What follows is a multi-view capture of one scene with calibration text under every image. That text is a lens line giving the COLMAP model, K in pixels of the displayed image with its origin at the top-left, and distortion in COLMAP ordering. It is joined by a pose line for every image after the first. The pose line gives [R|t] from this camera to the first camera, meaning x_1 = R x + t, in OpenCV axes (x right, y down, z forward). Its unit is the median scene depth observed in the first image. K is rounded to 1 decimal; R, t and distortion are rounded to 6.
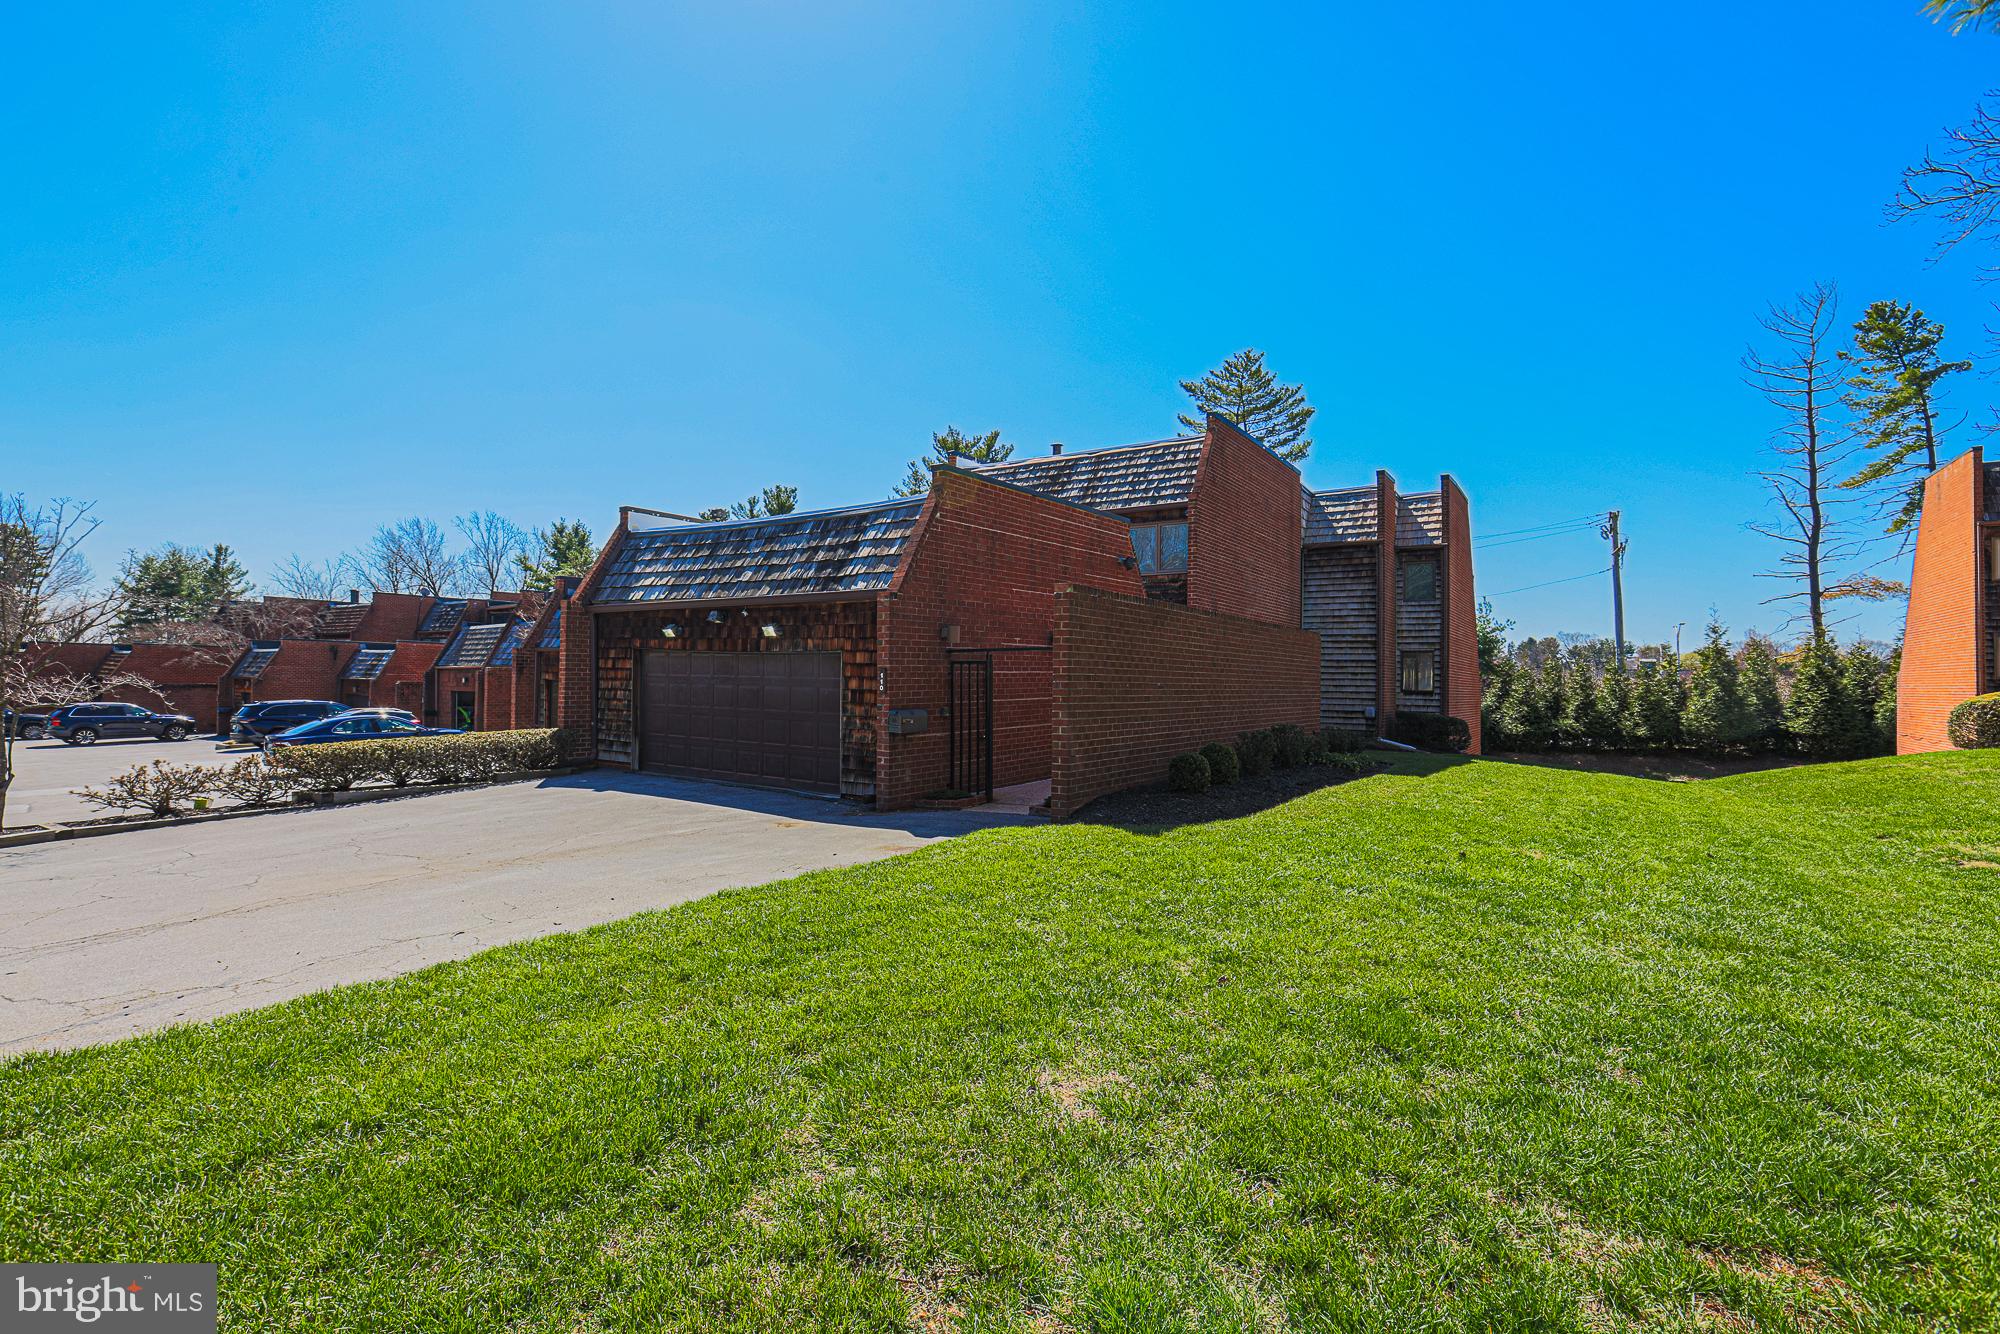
lens RADIAL K [[959.5, 0, 998.2], [0, 959.5, 669.9], [0, 0, 1]] dist [-0.025651, 0.006587]
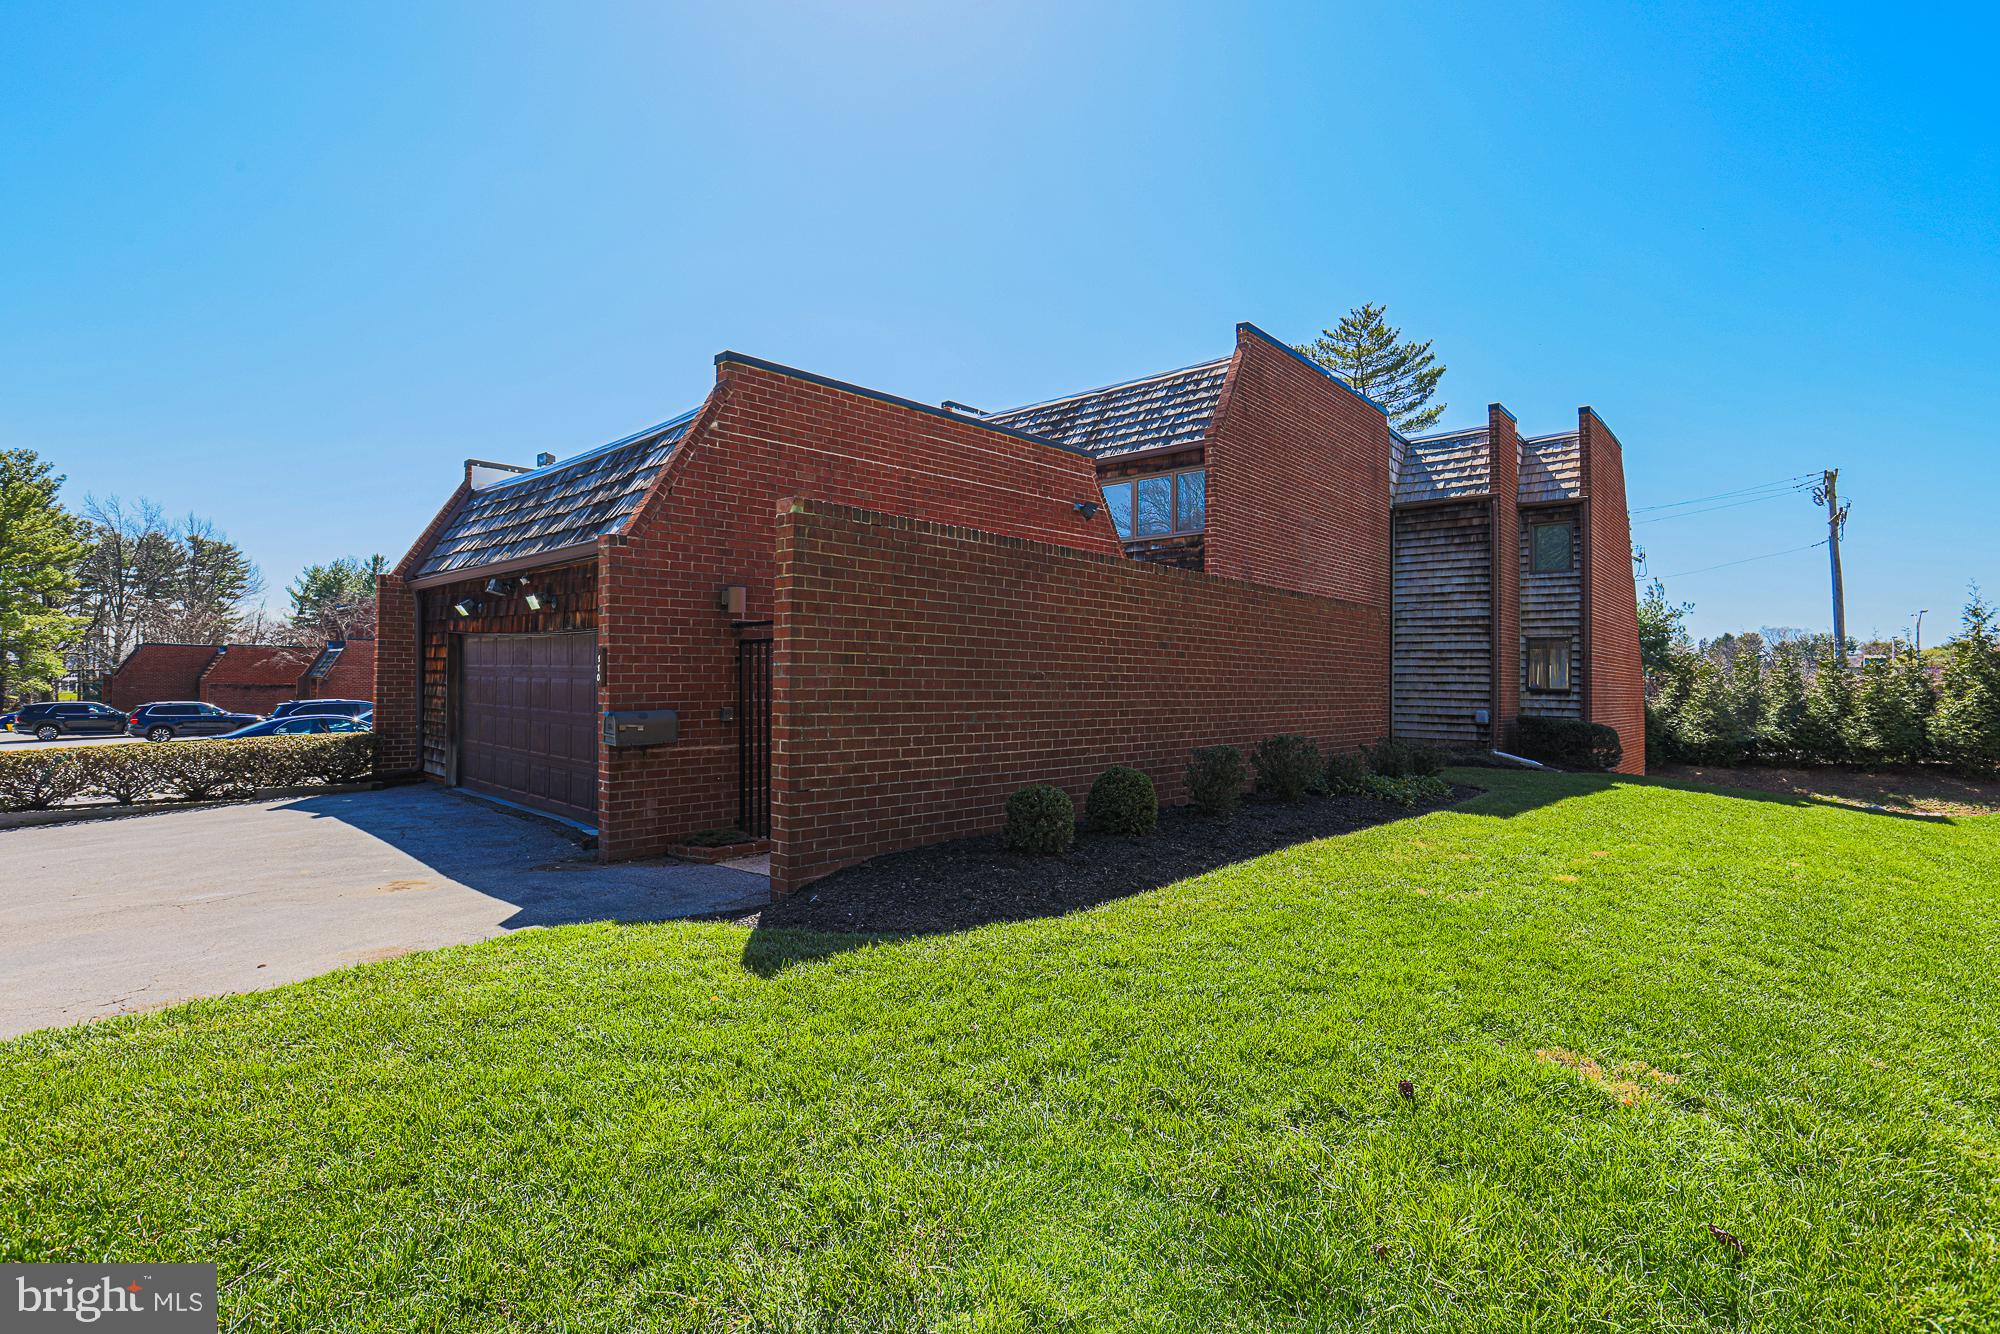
lens RADIAL K [[959.5, 0, 994.8], [0, 959.5, 665.4], [0, 0, 1]] dist [-0.025651, 0.006587]
pose [[0.988726, -0.003435, -0.149696, 0.113643], [0.002450, 0.999974, -0.006767, 0.006930], [0.149716, 0.006324, 0.988709, 0.175914]]
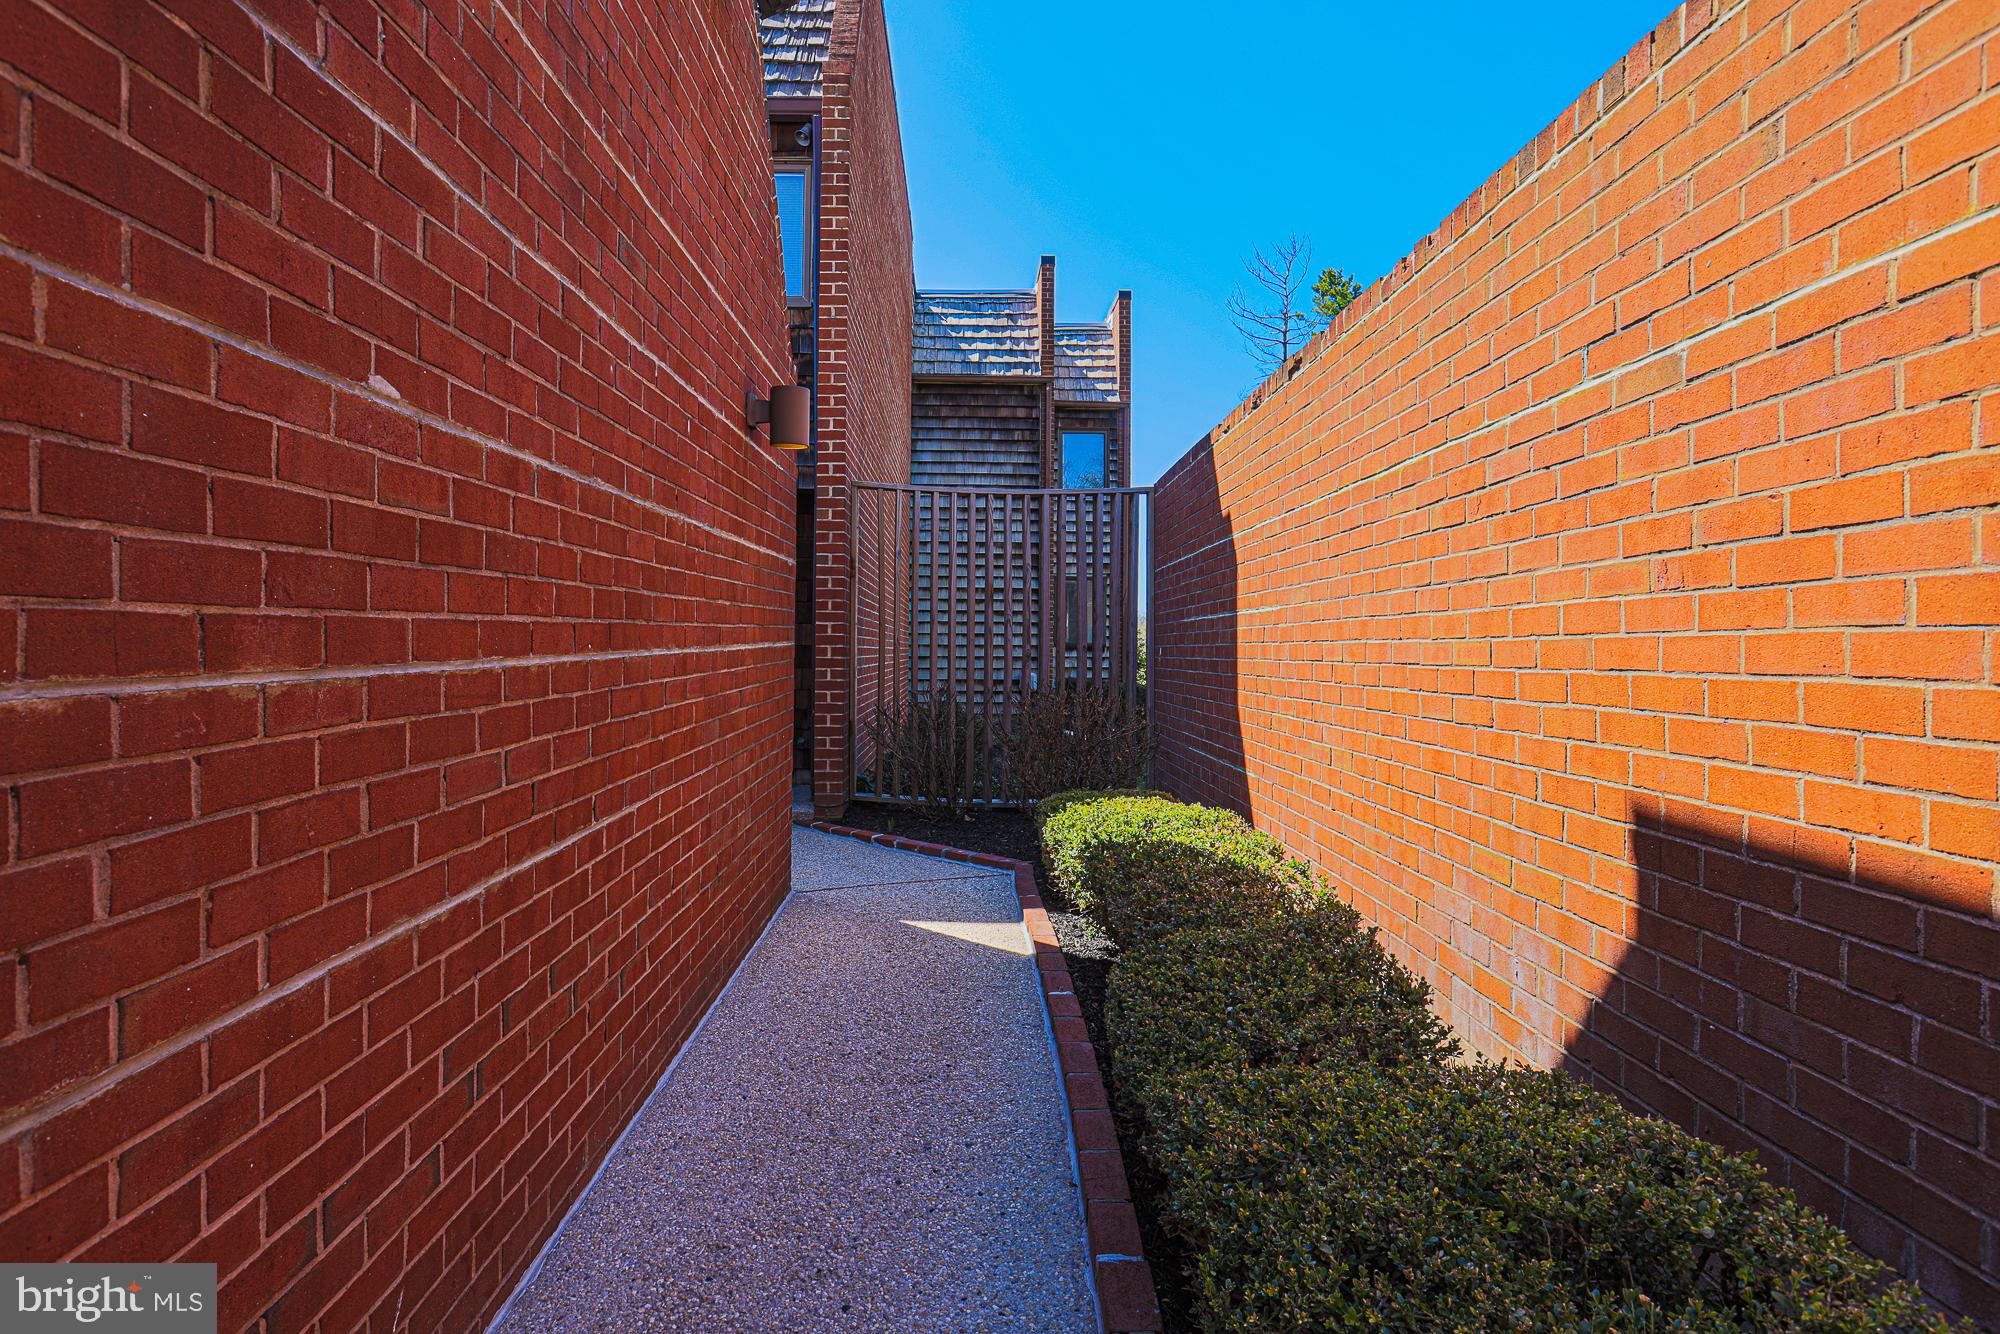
lens RADIAL K [[959.5, 0, 996.3], [0, 959.5, 654.7], [0, 0, 1]] dist [-0.025651, 0.006587]
pose [[0.810410, -0.010045, 0.585777, 0.037355], [-0.003913, 0.999738, 0.022558, 0.016827], [-0.585850, -0.020573, 0.810158, 0.539615]]
